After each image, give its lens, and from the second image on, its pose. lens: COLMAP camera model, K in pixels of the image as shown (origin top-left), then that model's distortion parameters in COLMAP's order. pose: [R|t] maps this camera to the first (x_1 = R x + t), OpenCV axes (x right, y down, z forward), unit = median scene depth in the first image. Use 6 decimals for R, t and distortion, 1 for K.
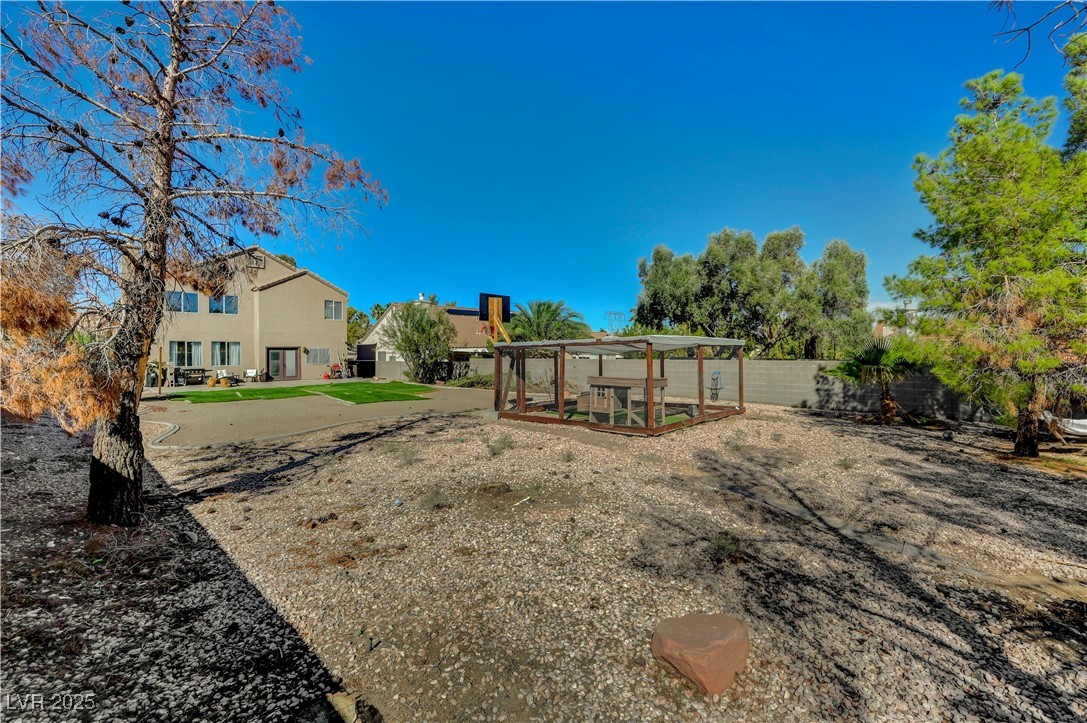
lens RADIAL K [[460.9, 0, 549.0], [0, 460.9, 355.0], [0, 0, 1]] dist [-0.000063, 0.000006]
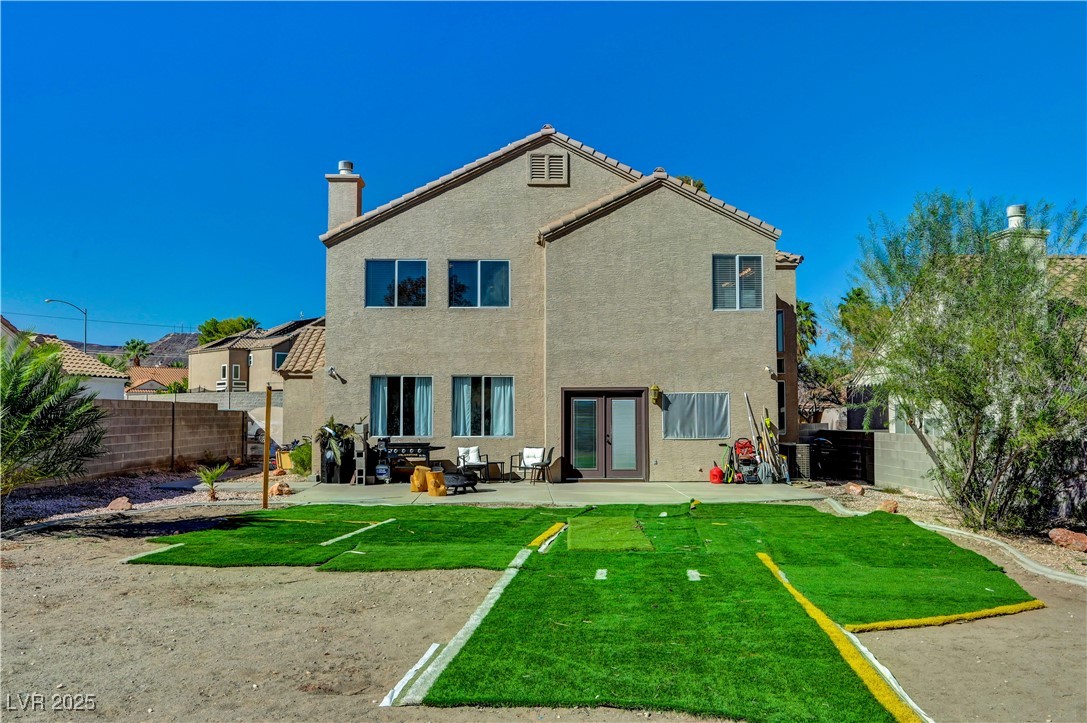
lens RADIAL K [[943.6, 0, 545.3], [0, 943.6, 359.7], [0, 0, 1]] dist [-0.017972, -0.002887]
pose [[0.703815, -0.027525, -0.709850, -0.079294], [-0.009216, 0.998811, -0.047866, -0.004544], [0.710324, 0.040231, 0.702724, 0.454582]]
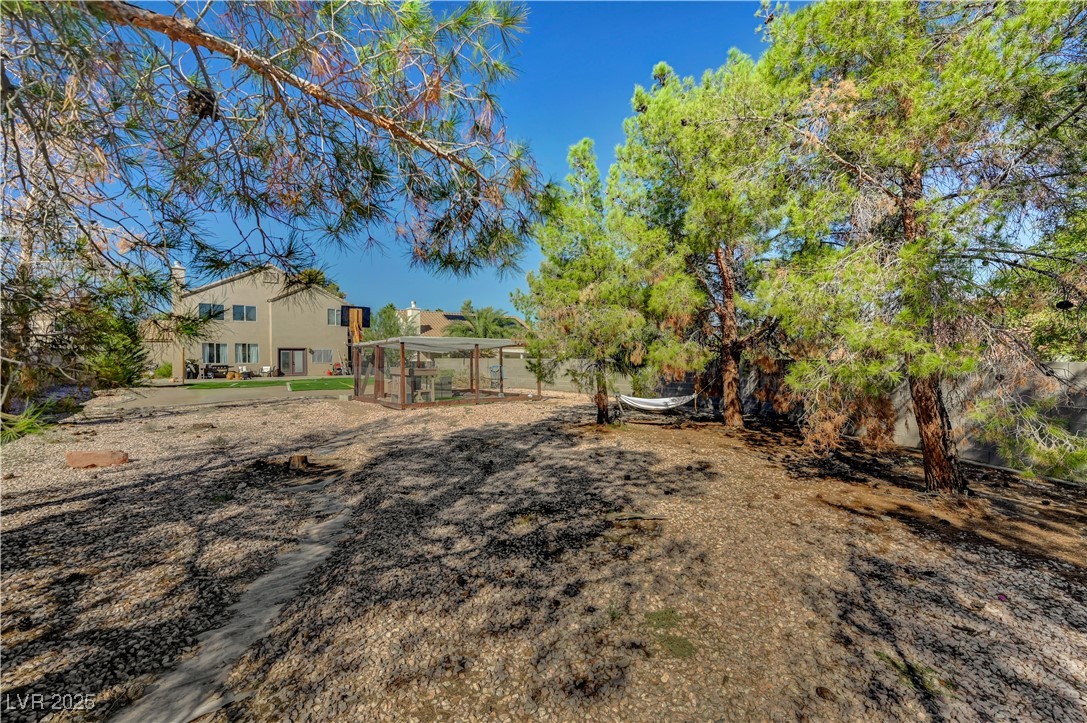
lens RADIAL K [[460.9, 0, 541.6], [0, 460.9, 364.8], [0, 0, 1]] dist [-0.000063, 0.000006]
pose [[0.988238, 0.007117, -0.152759, 0.261676], [-0.005069, 0.999892, 0.013795, 0.006683], [0.152840, -0.012858, 0.988167, -0.095533]]
